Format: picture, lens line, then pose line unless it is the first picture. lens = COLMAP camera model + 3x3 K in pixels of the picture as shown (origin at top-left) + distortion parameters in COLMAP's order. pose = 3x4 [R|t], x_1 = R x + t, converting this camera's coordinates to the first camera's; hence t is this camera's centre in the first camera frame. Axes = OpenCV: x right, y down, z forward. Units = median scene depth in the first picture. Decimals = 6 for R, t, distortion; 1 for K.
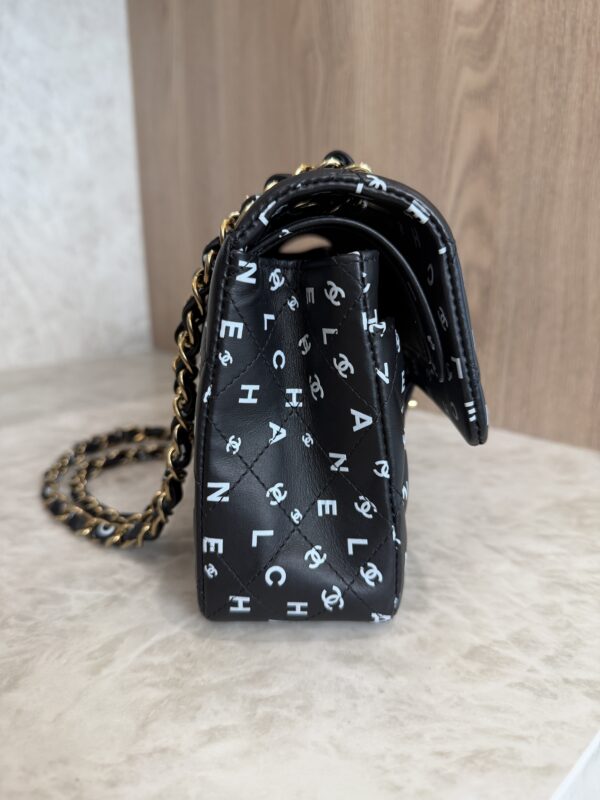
lens RADIAL K [[601.3, 0, 299.8], [0, 601.3, 402.1], [0, 0, 1]] dist [-0.068600, 0.024050]
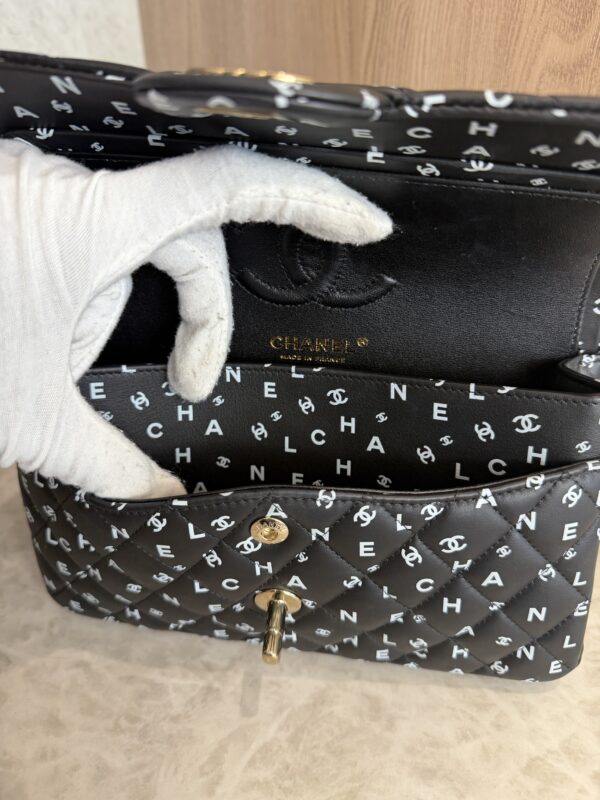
lens RADIAL K [[594.0, 0, 301.1], [0, 594.0, 400.4], [0, 0, 1]] dist [-0.046248, 0.012647]
pose [[0.999987, 0.002121, 0.004675, -0.168044], [-0.003331, 0.960990, 0.276563, -0.588931], [-0.003906, -0.276574, 0.960985, 0.098094]]
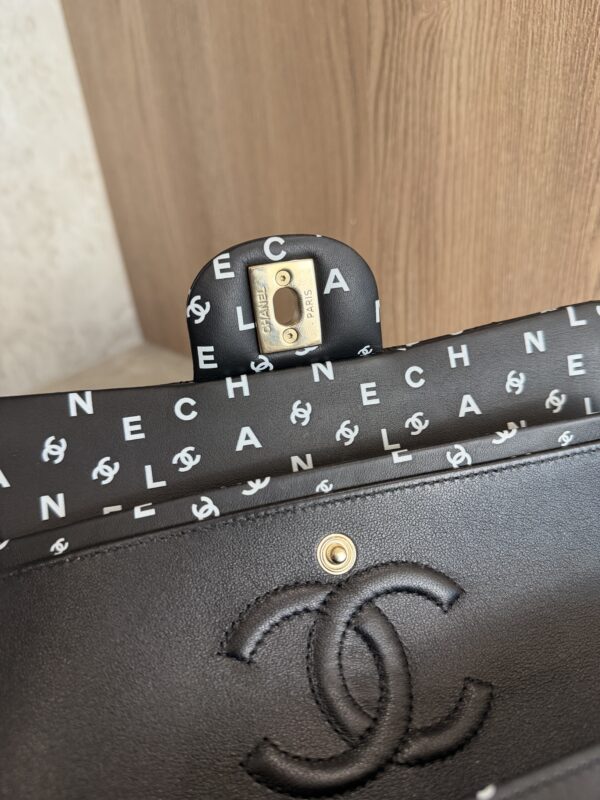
lens RADIAL K [[601.3, 0, 299.8], [0, 601.3, 402.1], [0, 0, 1]] dist [-0.068600, 0.024050]
pose [[0.993370, -0.108413, 0.038243, -0.290756], [0.093383, 0.954984, 0.281575, -0.862828], [-0.067048, -0.276137, 0.958777, 0.703828]]
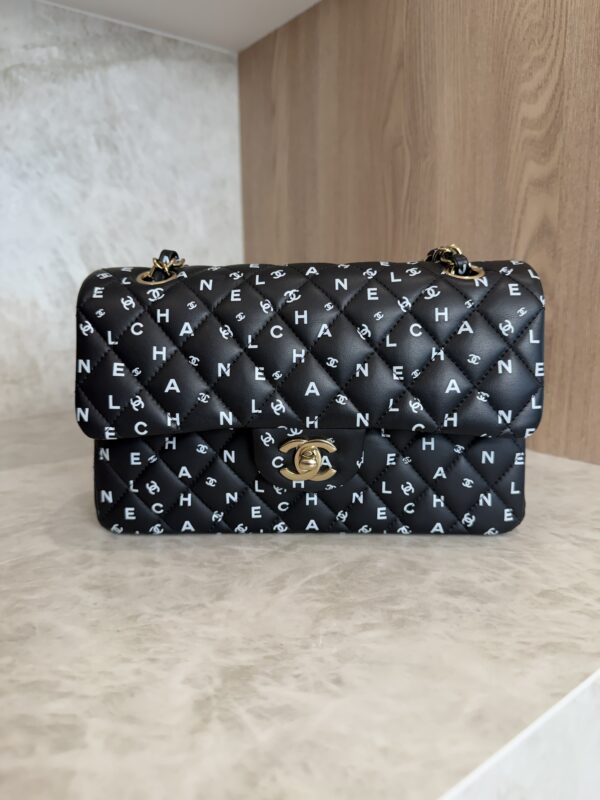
lens RADIAL K [[587.2, 0, 300.9], [0, 587.2, 400.8], [0, 0, 1]] dist [-0.036286, 0.002492]
pose [[0.995246, 0.018134, -0.095685, -0.149372], [-0.026569, 0.995799, -0.087630, 0.110126], [0.093694, 0.089755, 0.991547, -0.438314]]
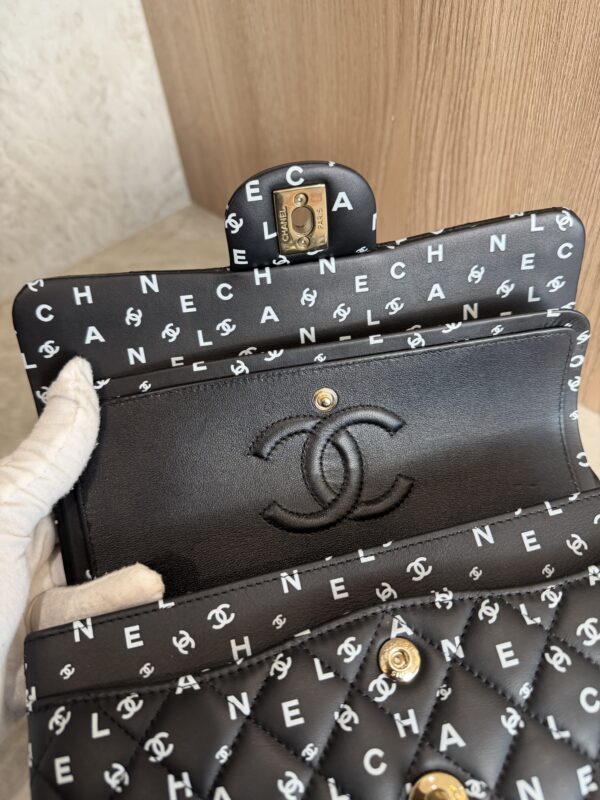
lens RADIAL K [[594.0, 0, 301.1], [0, 594.0, 400.4], [0, 0, 1]] dist [-0.046248, 0.012647]
pose [[0.996833, -0.061119, -0.050876, -0.250901], [0.078852, 0.842583, 0.532763, -1.140663], [0.010305, -0.535087, 0.844734, 0.501591]]
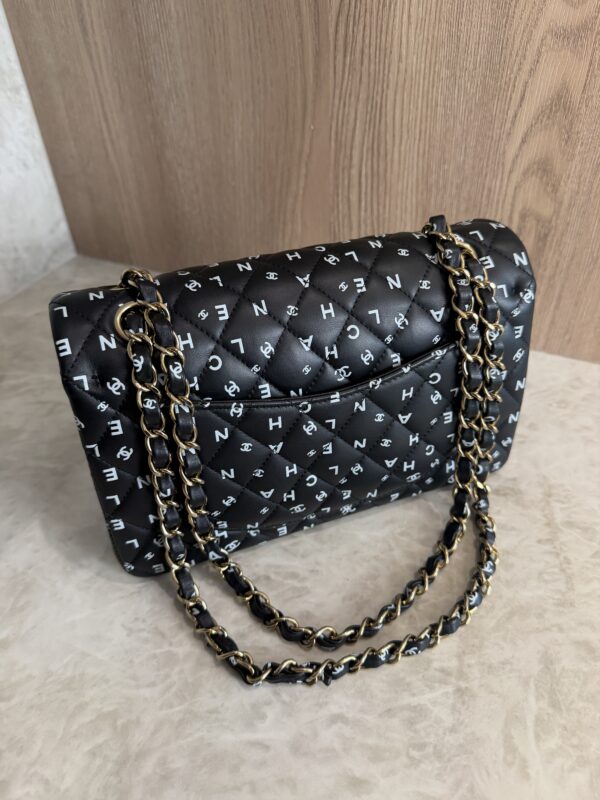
lens RADIAL K [[589.9, 0, 300.5], [0, 589.9, 395.8], [0, 0, 1]] dist [-0.030910, 0.002615]
pose [[0.925523, -0.255409, 0.279595, -0.939030], [0.116214, 0.894256, 0.432205, -0.919030], [-0.360418, -0.367523, 0.857336, 0.355804]]
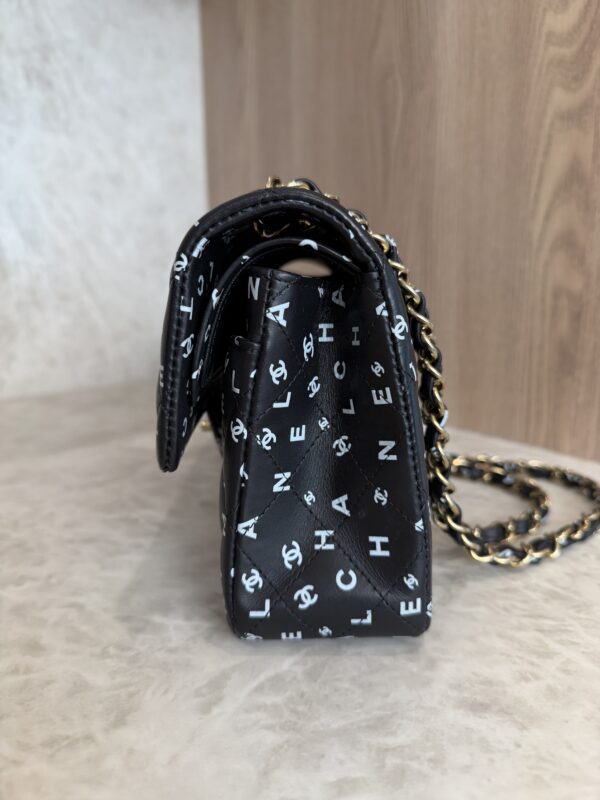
lens RADIAL K [[601.3, 0, 299.8], [0, 601.3, 402.1], [0, 0, 1]] dist [-0.068600, 0.024050]
pose [[0.997272, 0.017258, -0.071771, -0.132340], [-0.020242, 0.998952, -0.041057, 0.000425], [0.070988, 0.042397, 0.996576, 0.045363]]
